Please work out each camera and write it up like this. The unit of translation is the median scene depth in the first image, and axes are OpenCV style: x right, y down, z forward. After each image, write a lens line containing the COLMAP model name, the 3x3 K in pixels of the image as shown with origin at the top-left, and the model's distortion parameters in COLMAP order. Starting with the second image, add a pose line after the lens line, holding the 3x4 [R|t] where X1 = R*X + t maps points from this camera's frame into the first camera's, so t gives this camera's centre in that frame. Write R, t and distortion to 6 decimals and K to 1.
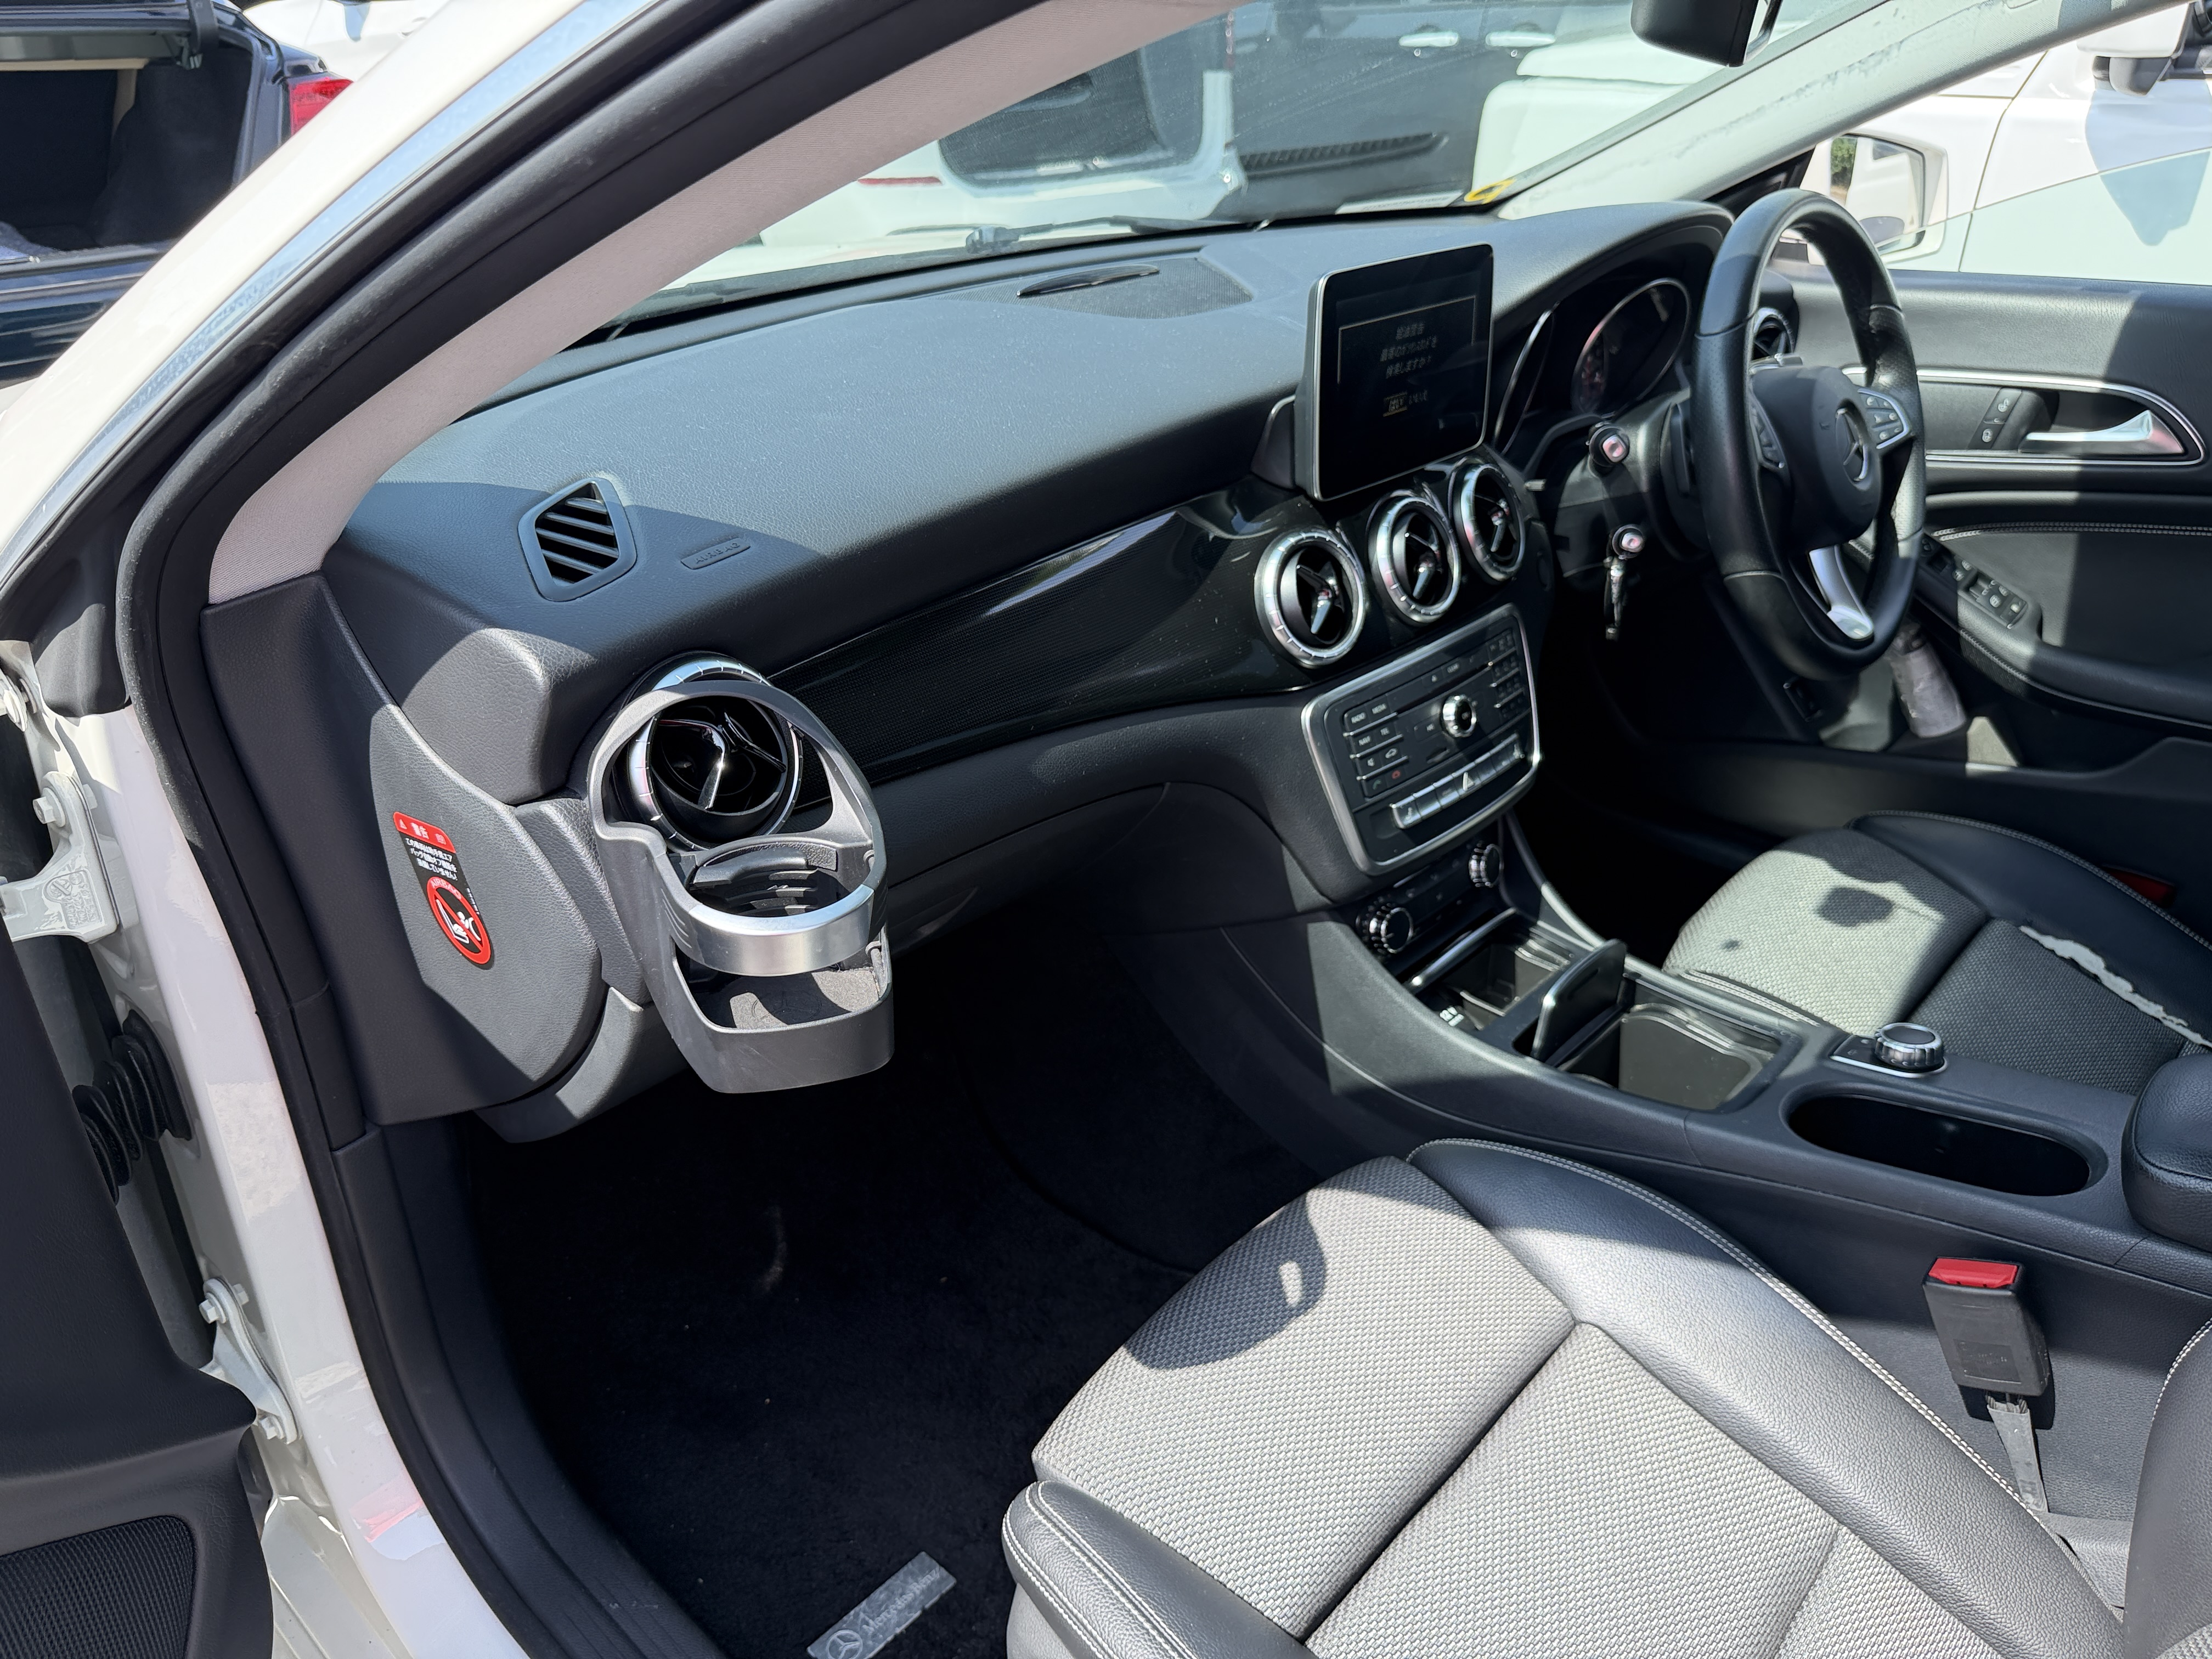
lens RADIAL K [[1540.1, 0, 1106.0], [0, 1540.1, 829.5], [0, 0, 1]] dist [0.001956, 0.000507]
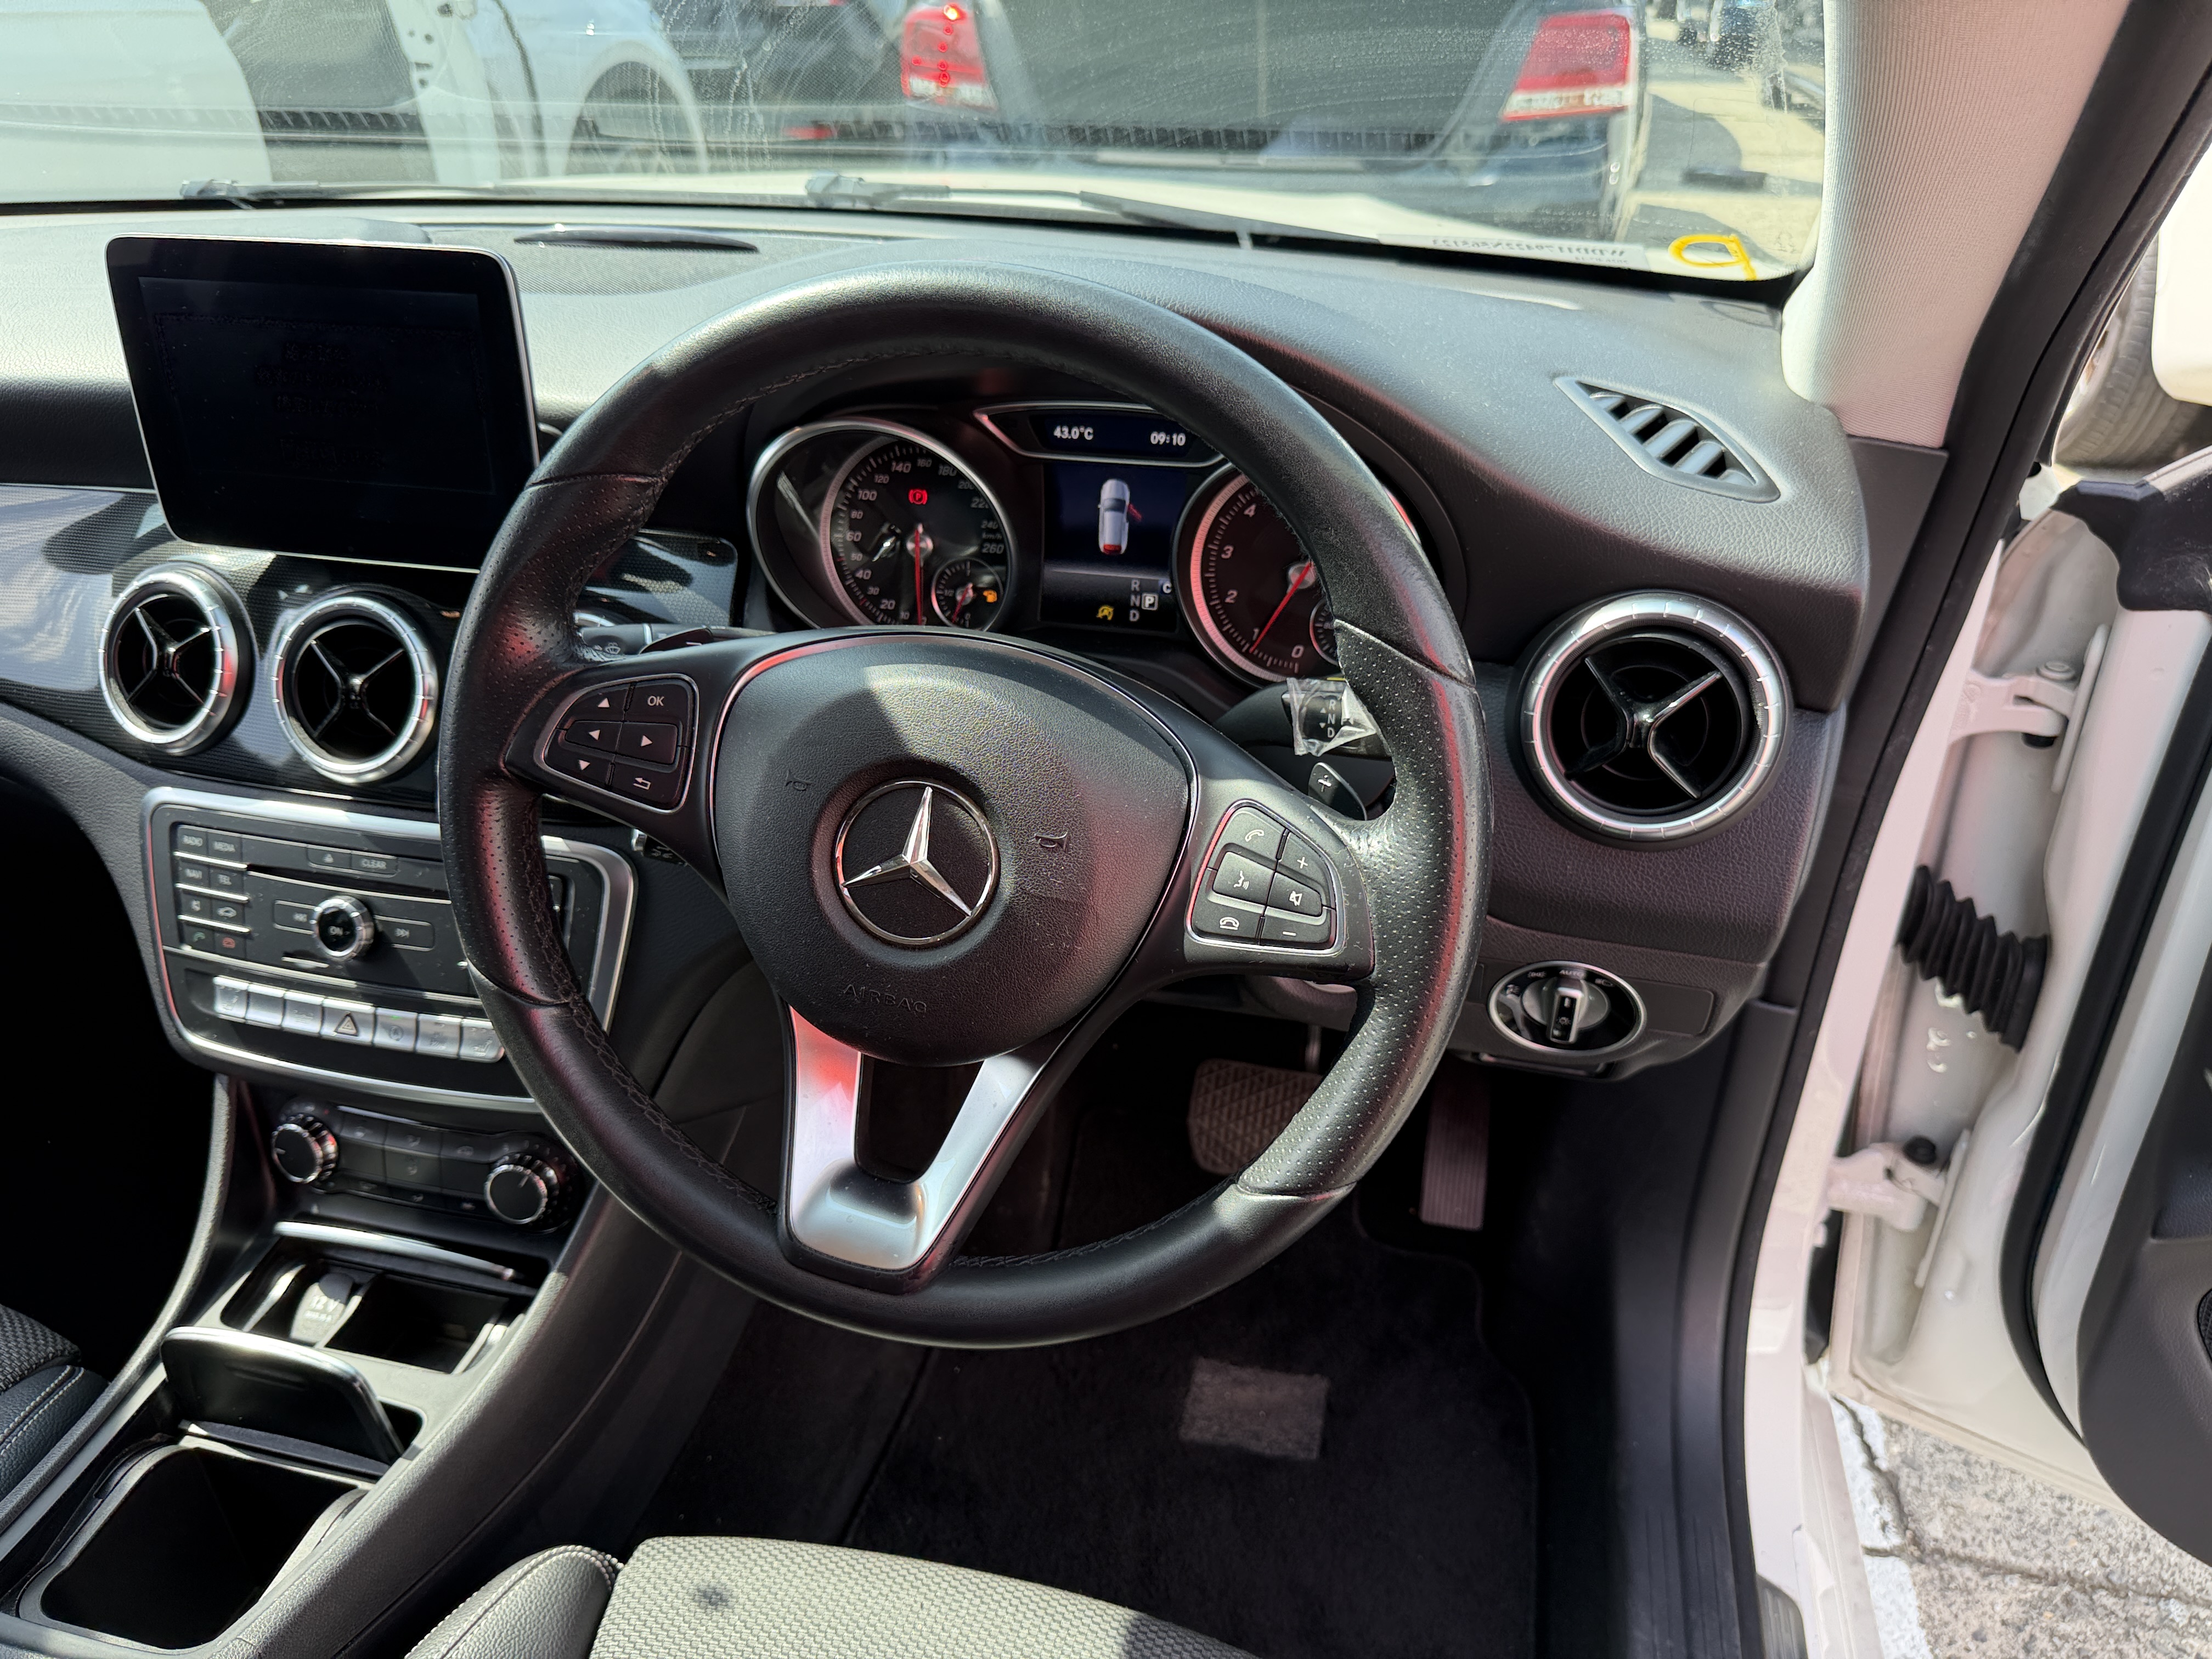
lens RADIAL K [[1550.3, 0, 1193.5], [0, 1550.3, 838.9], [0, 0, 1]] dist [0.001589, 0.003036]
pose [[0.513096, 0.436853, -0.738845, 0.945579], [-0.420001, 0.878483, 0.227743, -0.437867], [0.748553, 0.193462, 0.634224, 0.877071]]
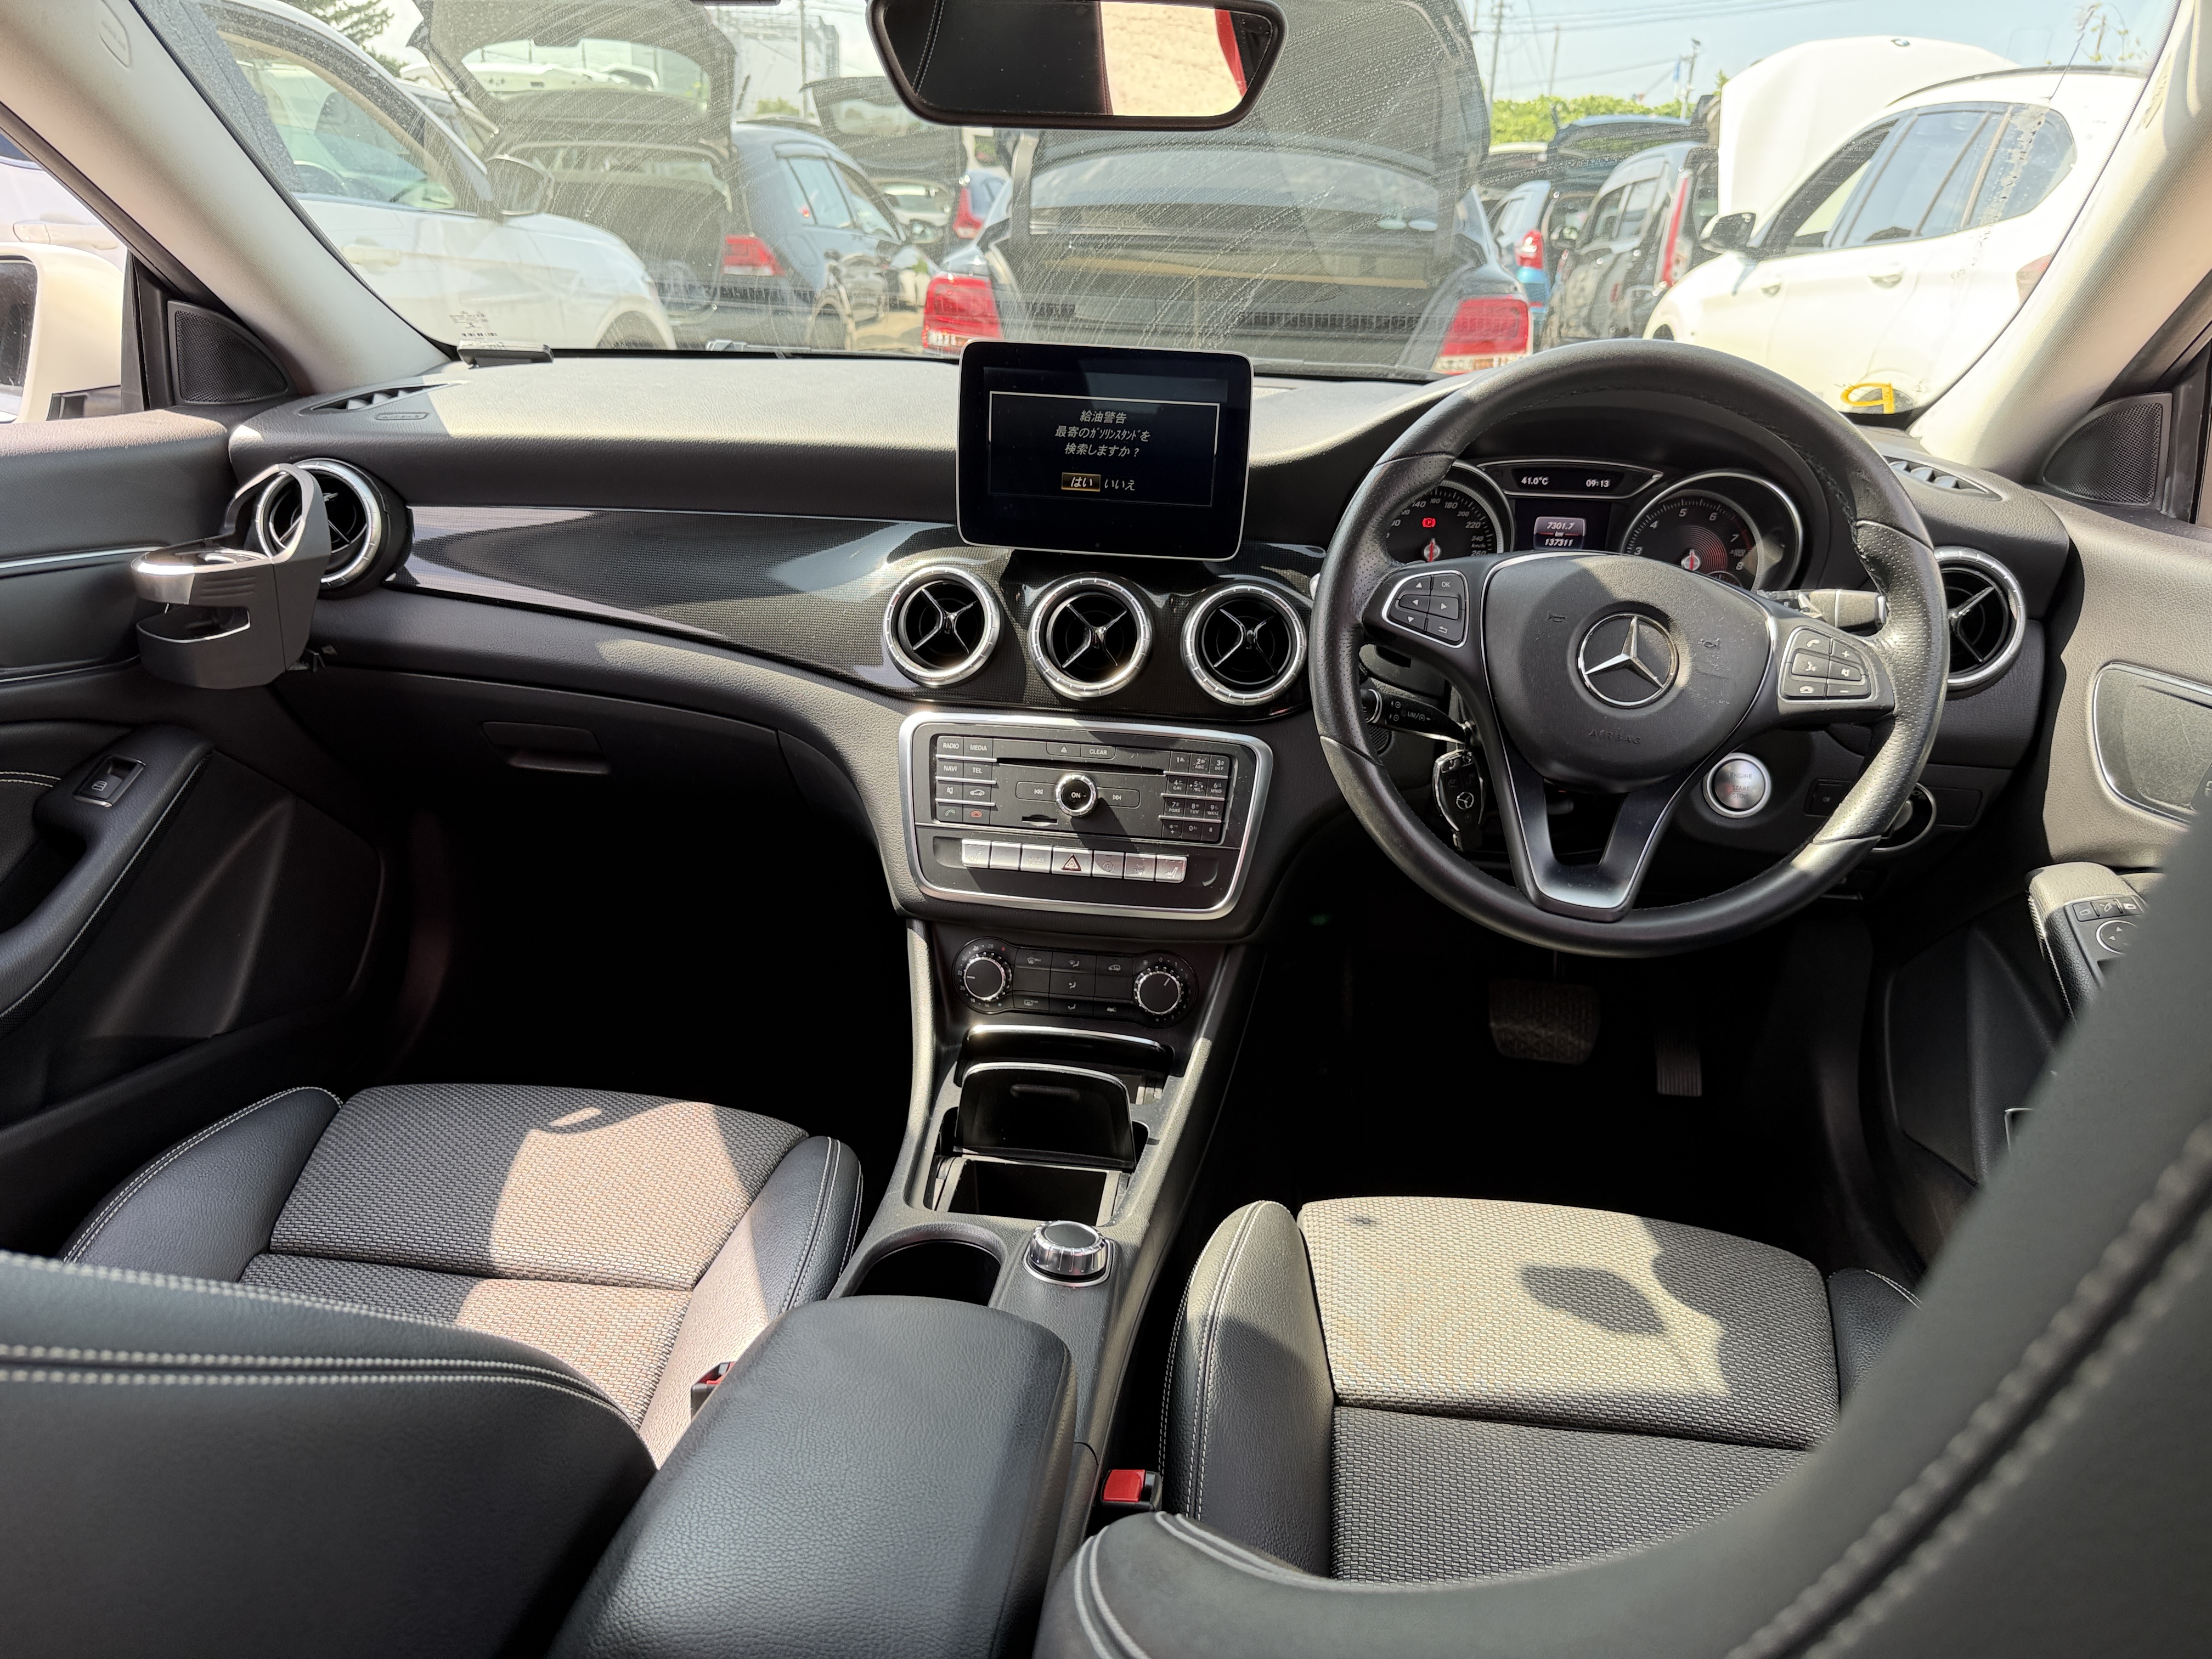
lens RADIAL K [[1540.1, 0, 1106.0], [0, 1540.1, 829.5], [0, 0, 1]] dist [0.001956, 0.000507]
pose [[0.588848, 0.298124, -0.751253, 1.045702], [-0.414246, 0.909444, 0.036205, -0.102170], [0.694016, 0.289884, 0.659021, 0.375285]]
